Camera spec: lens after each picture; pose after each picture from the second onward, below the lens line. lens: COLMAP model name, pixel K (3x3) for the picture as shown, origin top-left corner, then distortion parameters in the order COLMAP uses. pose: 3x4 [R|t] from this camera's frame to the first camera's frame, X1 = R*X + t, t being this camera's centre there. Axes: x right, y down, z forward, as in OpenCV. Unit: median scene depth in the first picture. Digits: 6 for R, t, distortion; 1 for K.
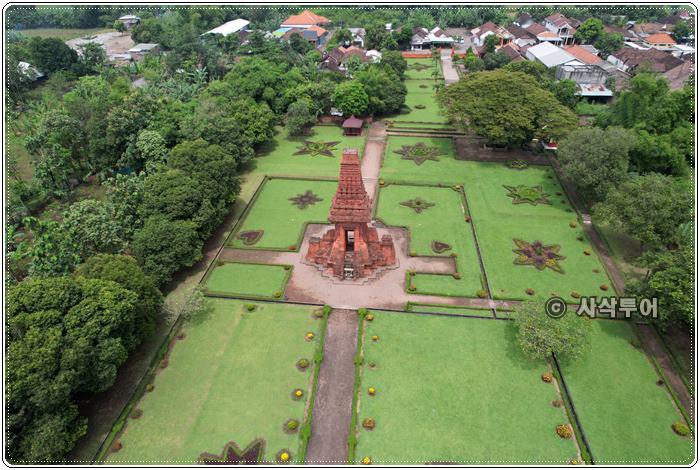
lens RADIAL K [[448.2, 0, 349.4], [0, 448.2, 253.1], [0, 0, 1]] dist [-0.035021, 0.028632]
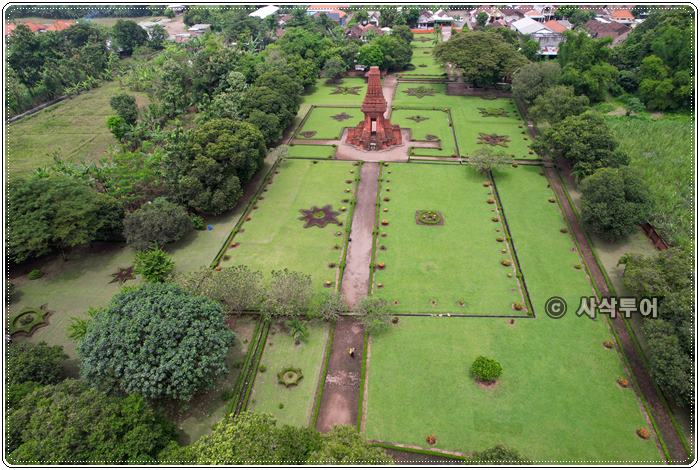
lens RADIAL K [[448.2, 0, 351.5], [0, 448.2, 236.4], [0, 0, 1]] dist [-0.035021, 0.028632]
pose [[0.999705, -0.002139, -0.024200, -0.028238], [0.001765, 0.999879, -0.015474, 0.275377], [0.024231, 0.015426, 0.999587, -0.430173]]
